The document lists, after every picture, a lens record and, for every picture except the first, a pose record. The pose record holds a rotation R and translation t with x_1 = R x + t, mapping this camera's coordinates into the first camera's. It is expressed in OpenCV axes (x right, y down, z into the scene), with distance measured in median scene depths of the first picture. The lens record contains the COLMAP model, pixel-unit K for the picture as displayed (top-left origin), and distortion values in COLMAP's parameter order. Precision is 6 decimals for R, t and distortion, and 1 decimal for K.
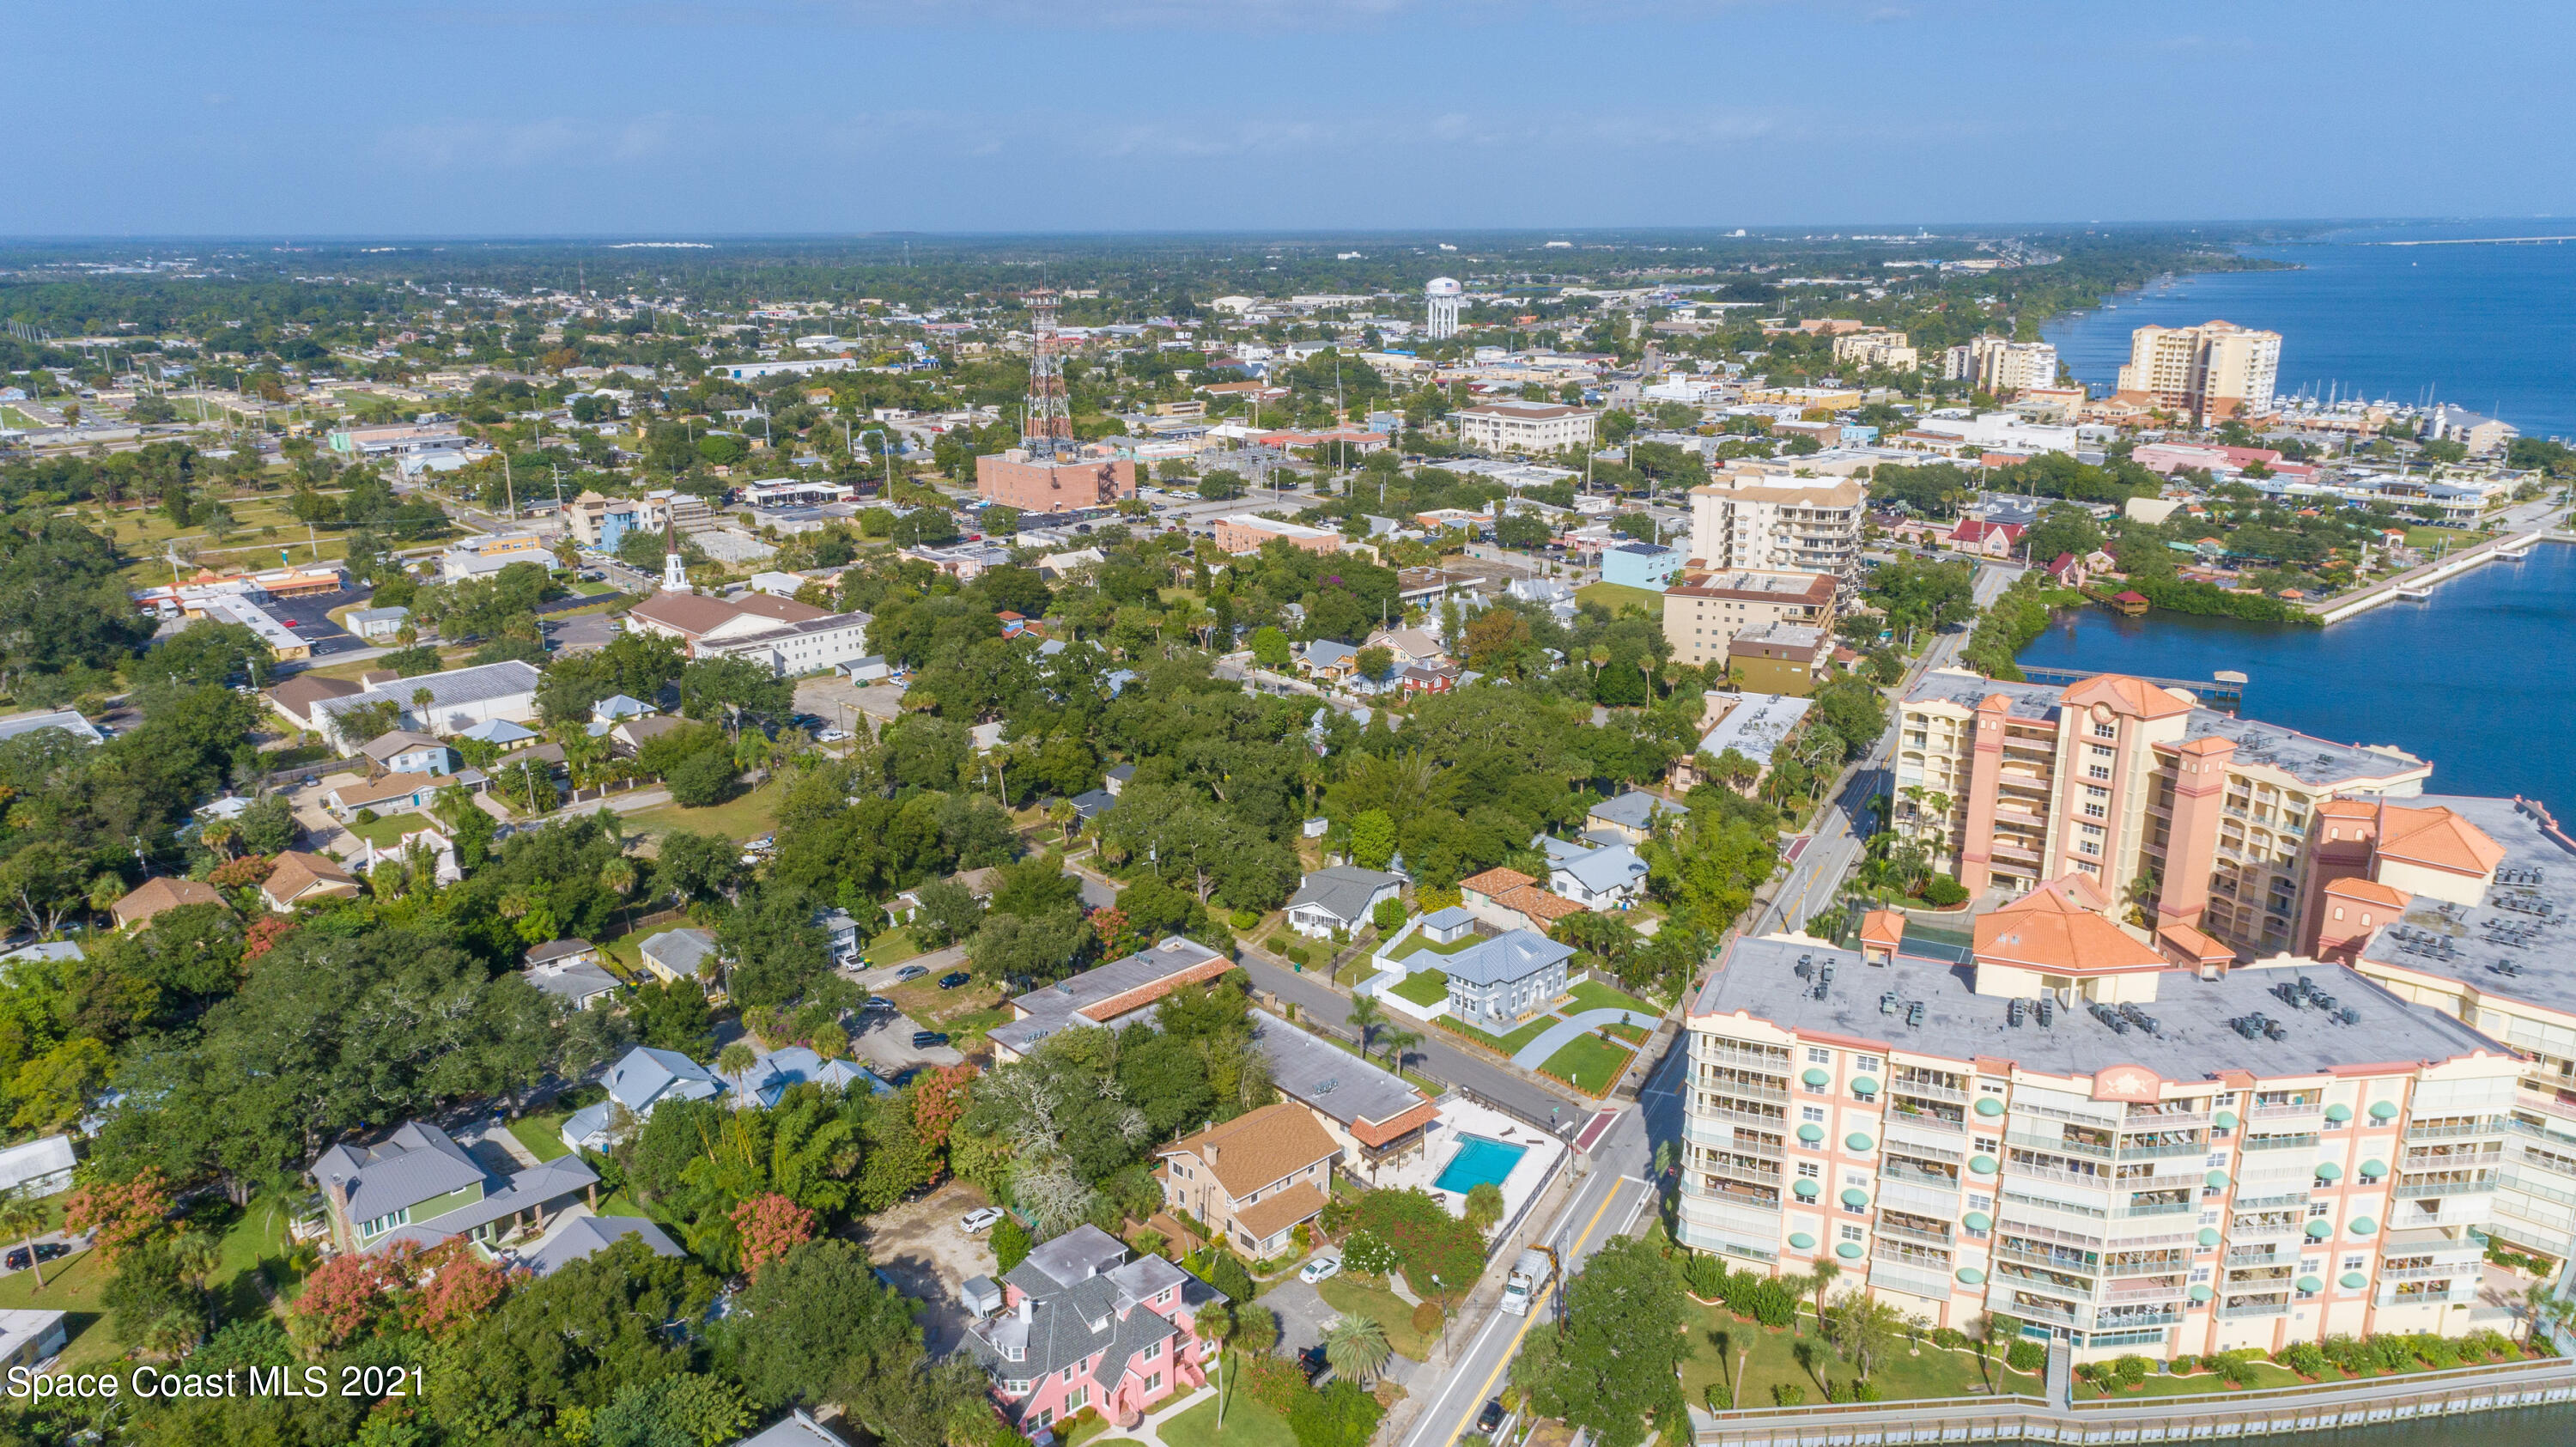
lens RADIAL K [[1734.3, 0, 1282.9], [0, 1734.3, 723.7], [0, 0, 1]] dist [0.028338, 0.002037]
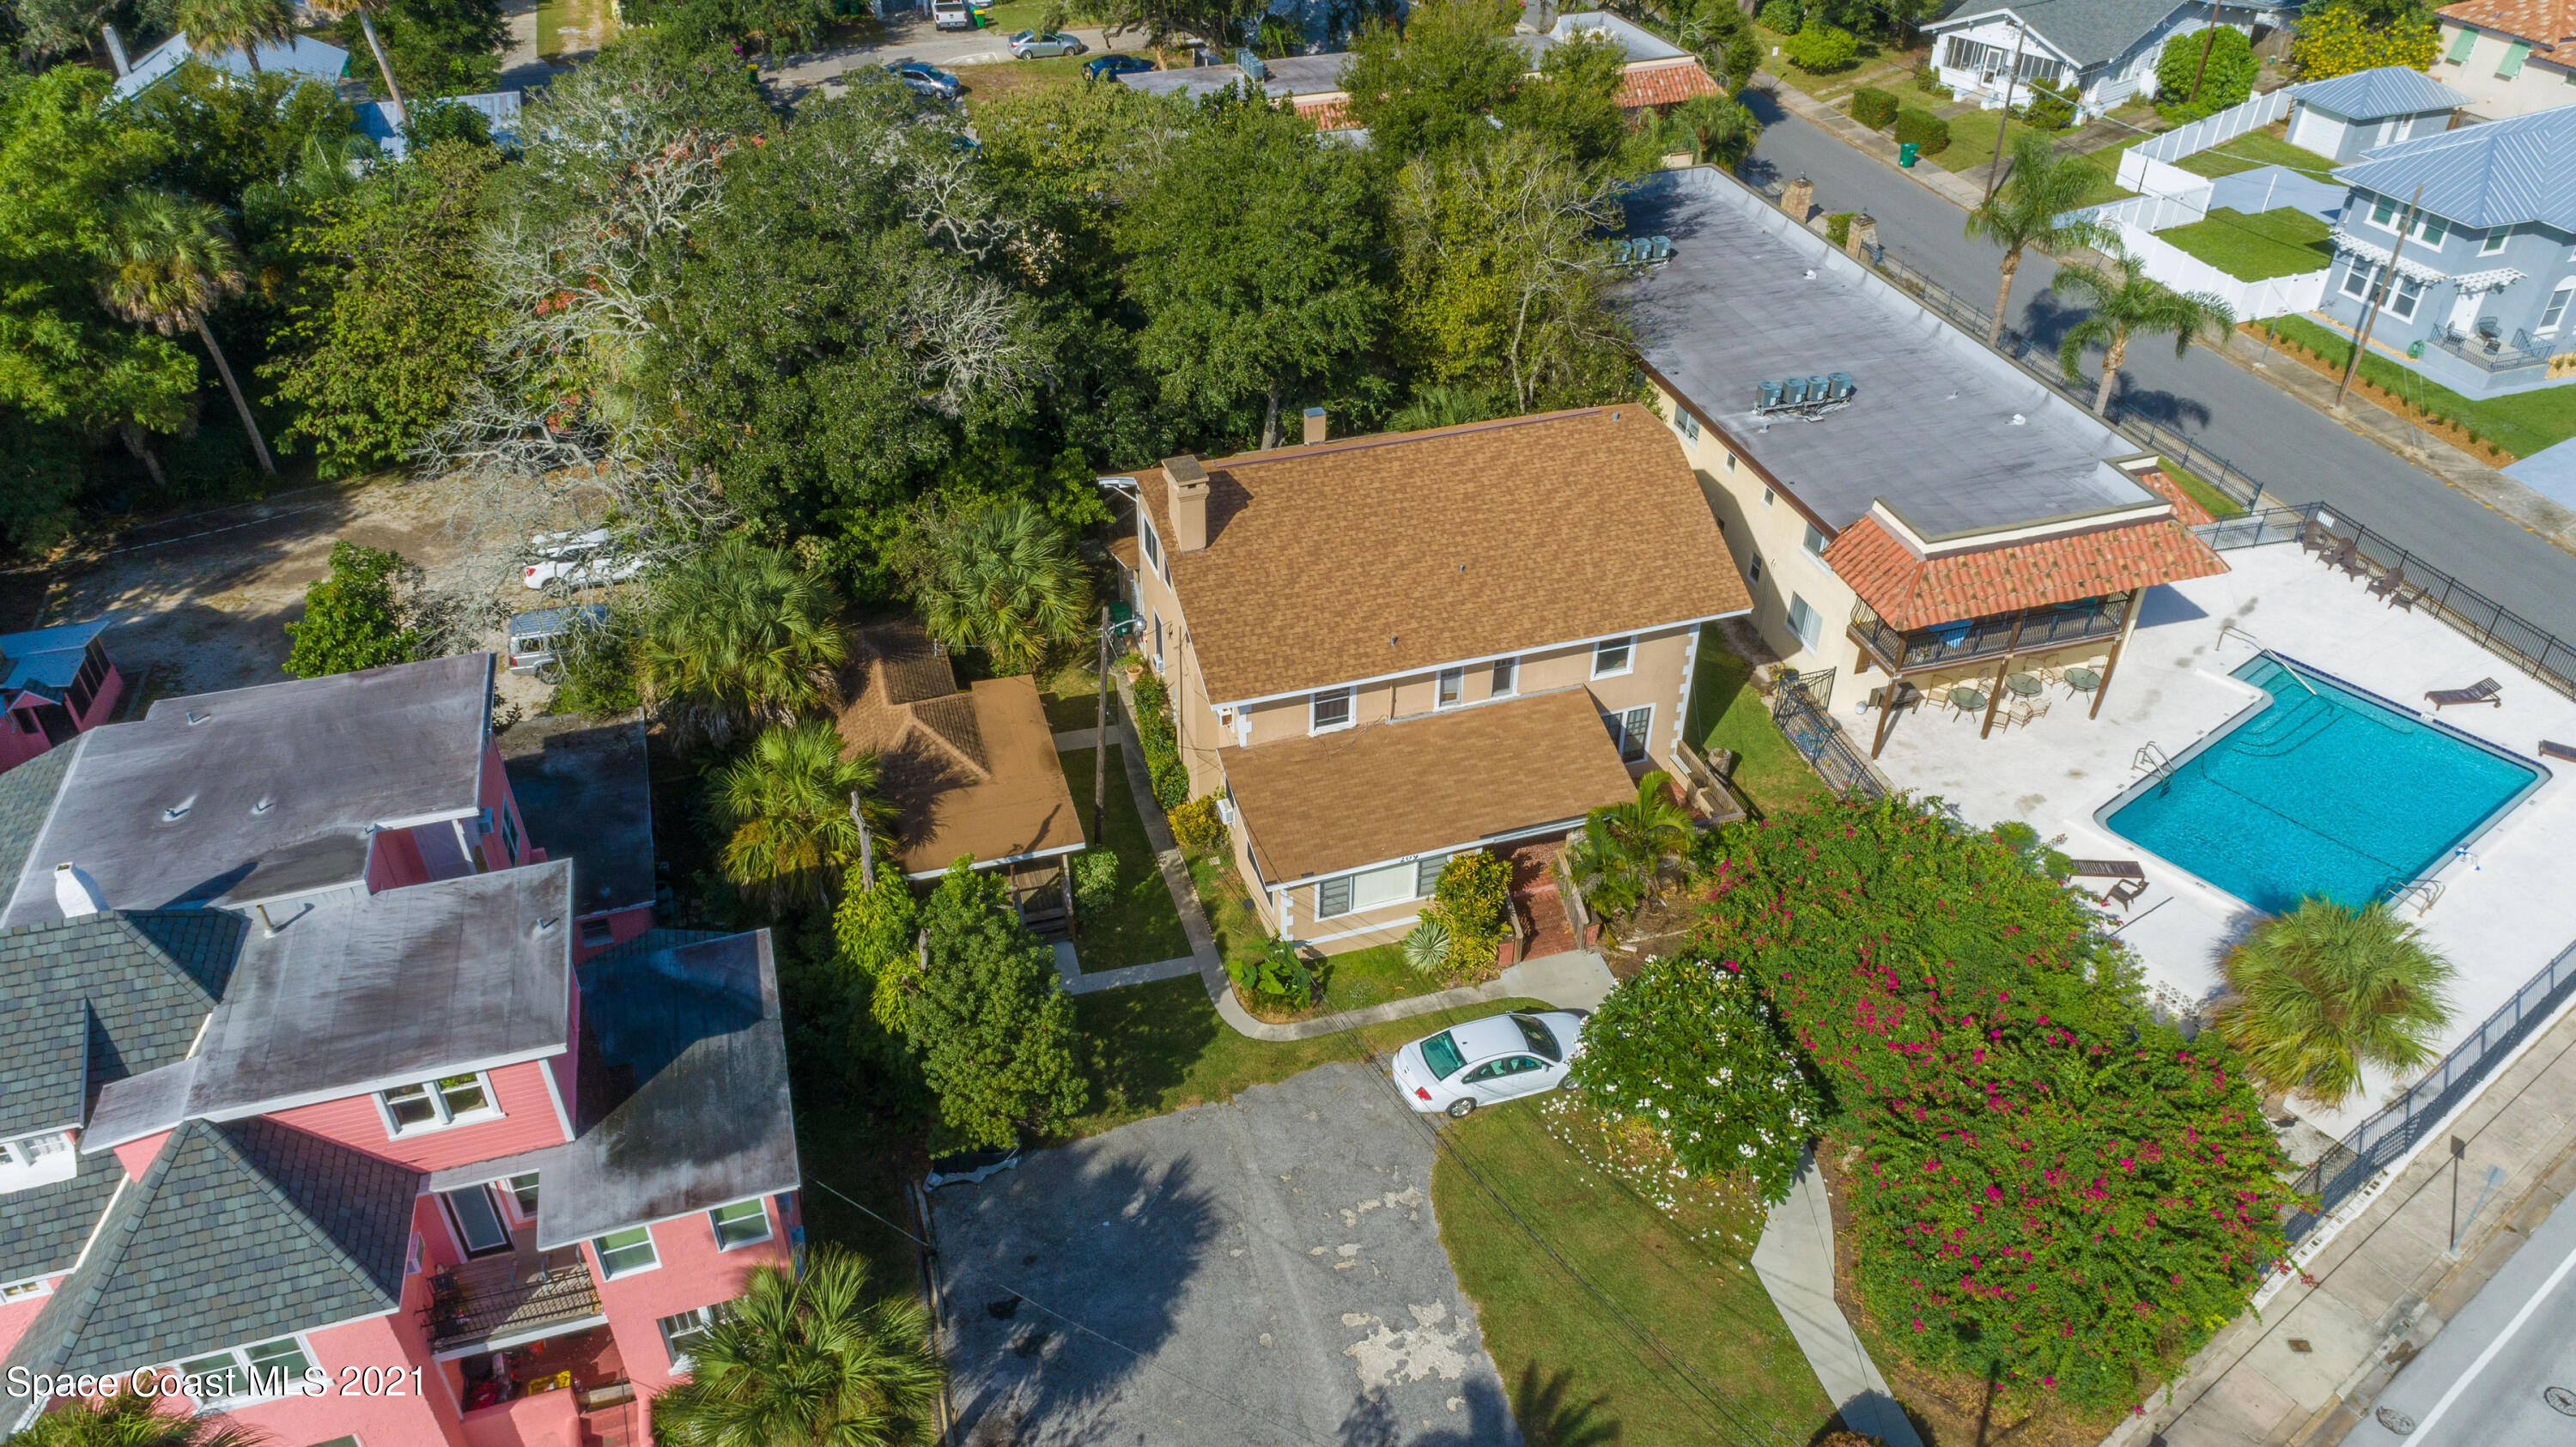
lens RADIAL K [[1734.3, 0, 1286.6], [0, 1734.3, 729.6], [0, 0, 1]] dist [0.028338, 0.002037]
pose [[0.907336, 0.253065, -0.335707, 0.053587], [-0.122719, 0.923184, 0.364239, 0.155651], [0.402095, -0.289290, 0.868695, 0.656333]]
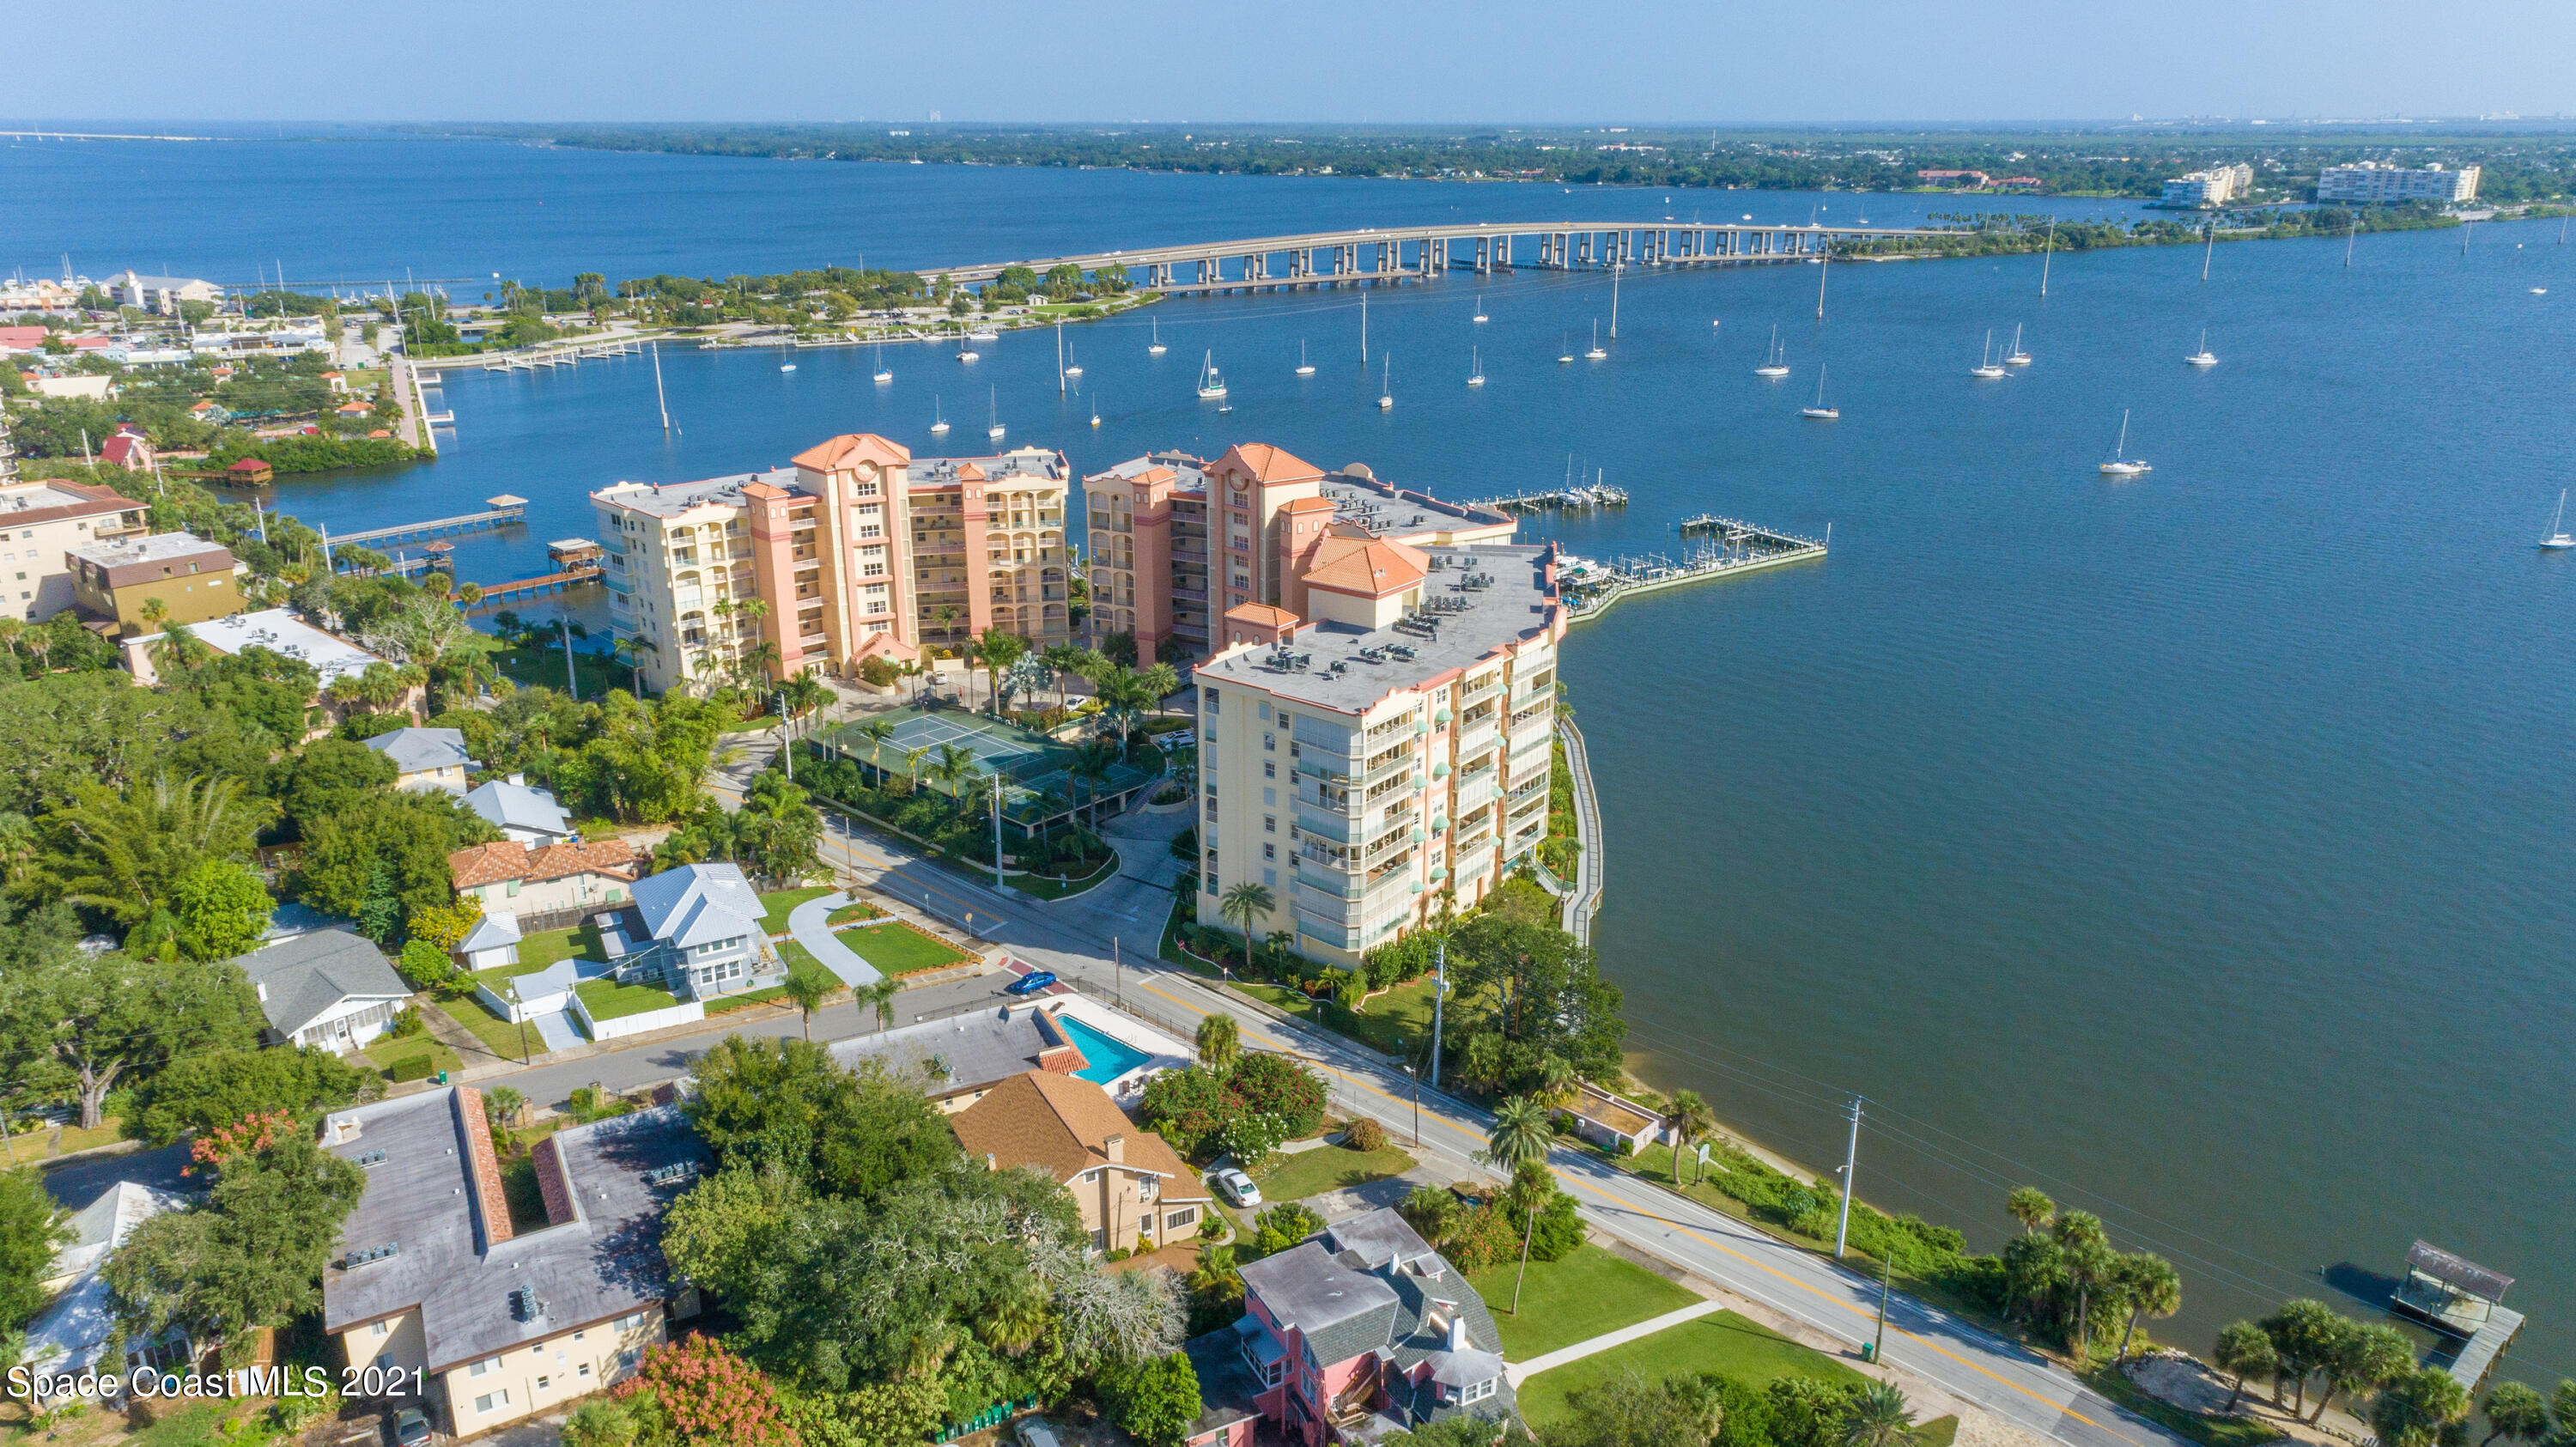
lens RADIAL K [[1734.3, 0, 1285.5], [0, 1734.3, 723.7], [0, 0, 1]] dist [0.028338, 0.002037]
pose [[0.256295, -0.312927, 0.914544, -0.526727], [0.268130, 0.932032, 0.243769, -0.060522], [-0.928665, 0.182740, 0.322780, 0.565187]]
